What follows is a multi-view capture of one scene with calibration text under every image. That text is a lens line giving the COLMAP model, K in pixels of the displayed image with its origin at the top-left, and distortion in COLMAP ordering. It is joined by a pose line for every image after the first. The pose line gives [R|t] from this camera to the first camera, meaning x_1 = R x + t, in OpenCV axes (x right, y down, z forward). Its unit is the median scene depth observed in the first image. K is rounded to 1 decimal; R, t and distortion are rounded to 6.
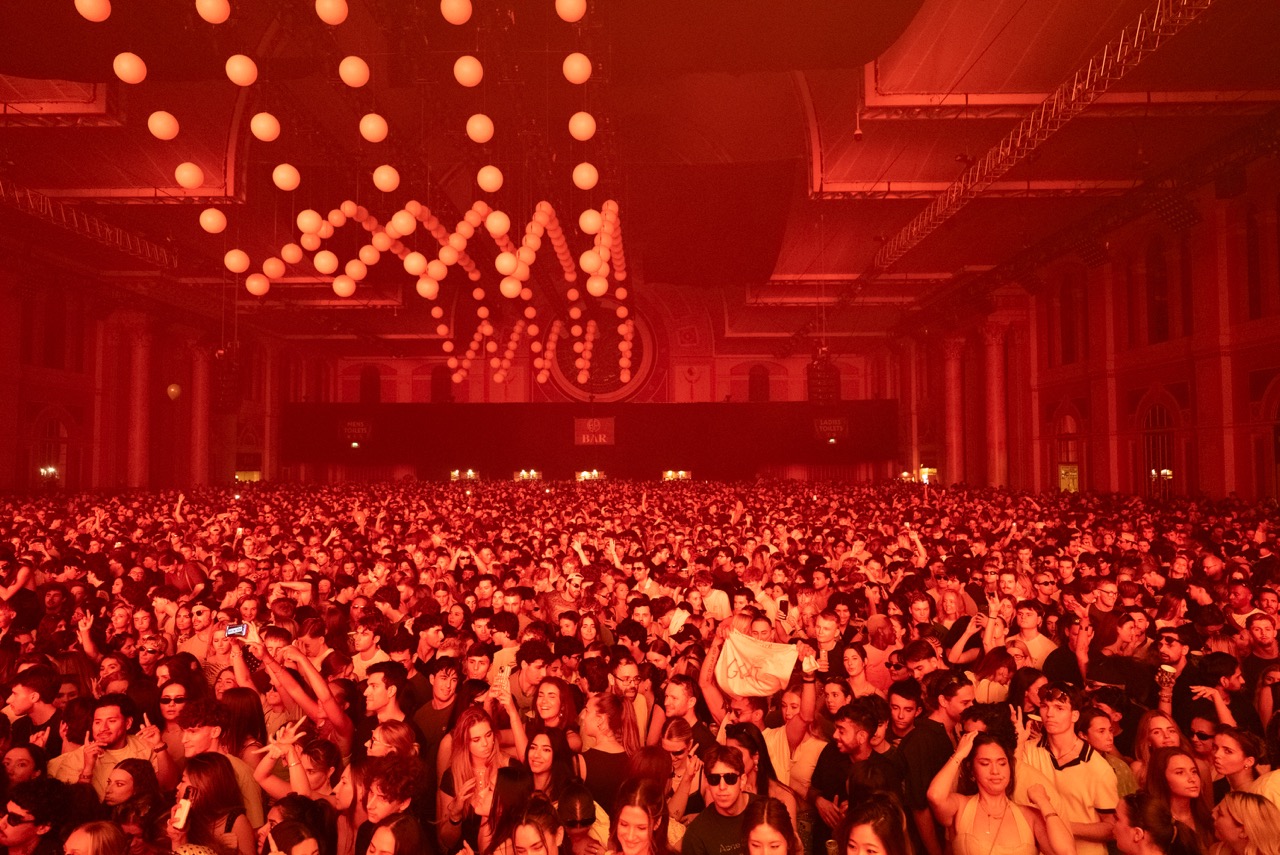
lens RADIAL K [[841.3, 0, 629.1], [0, 841.3, 468.2], [0, 0, 1]] dist [-0.004743, 0.001157]
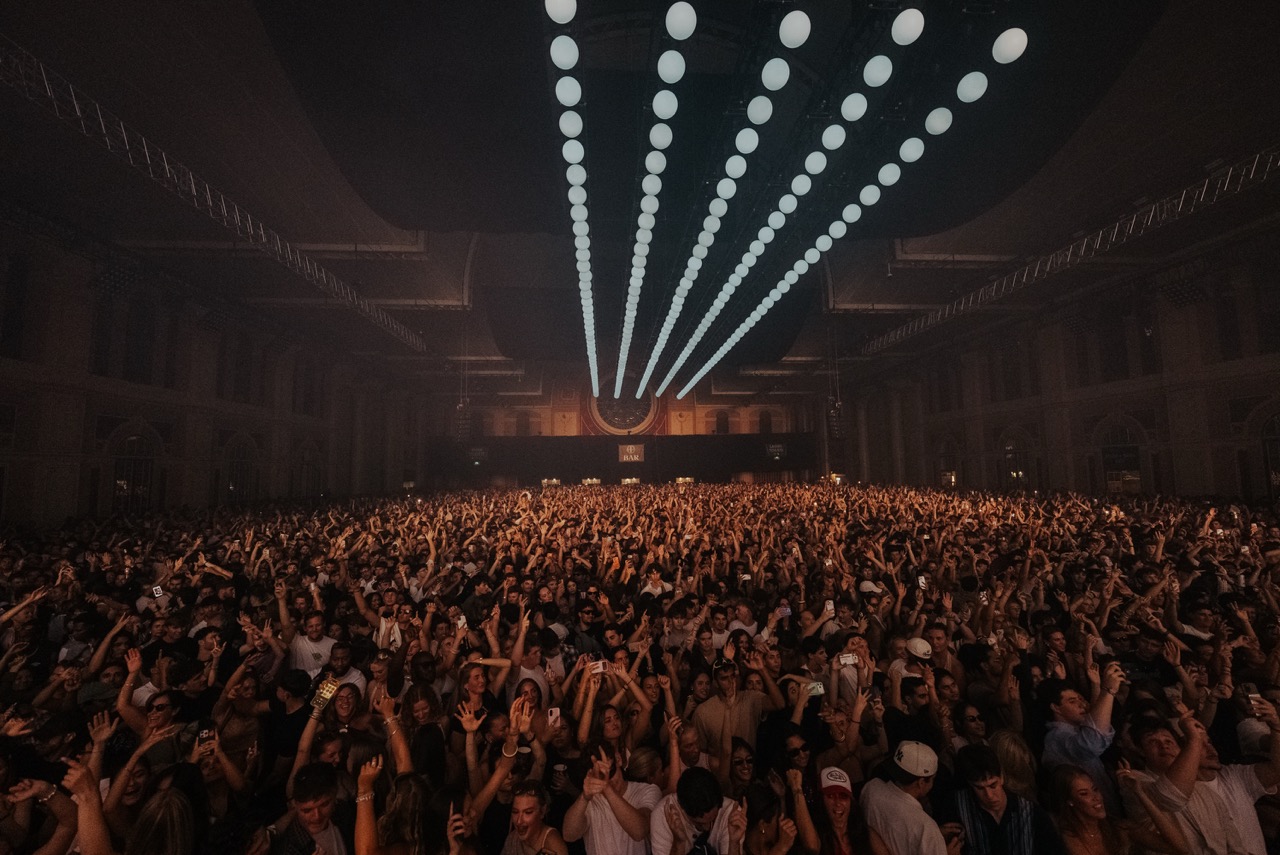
lens RADIAL K [[524.1, 0, 643.1], [0, 524.1, 434.6], [0, 0, 1]] dist [0.001936, -0.000331]
pose [[0.995700, -0.006384, 0.092415, -0.114560], [0.013396, 0.997059, -0.075458, -0.003934], [-0.091662, 0.076371, 0.992857, 0.012096]]
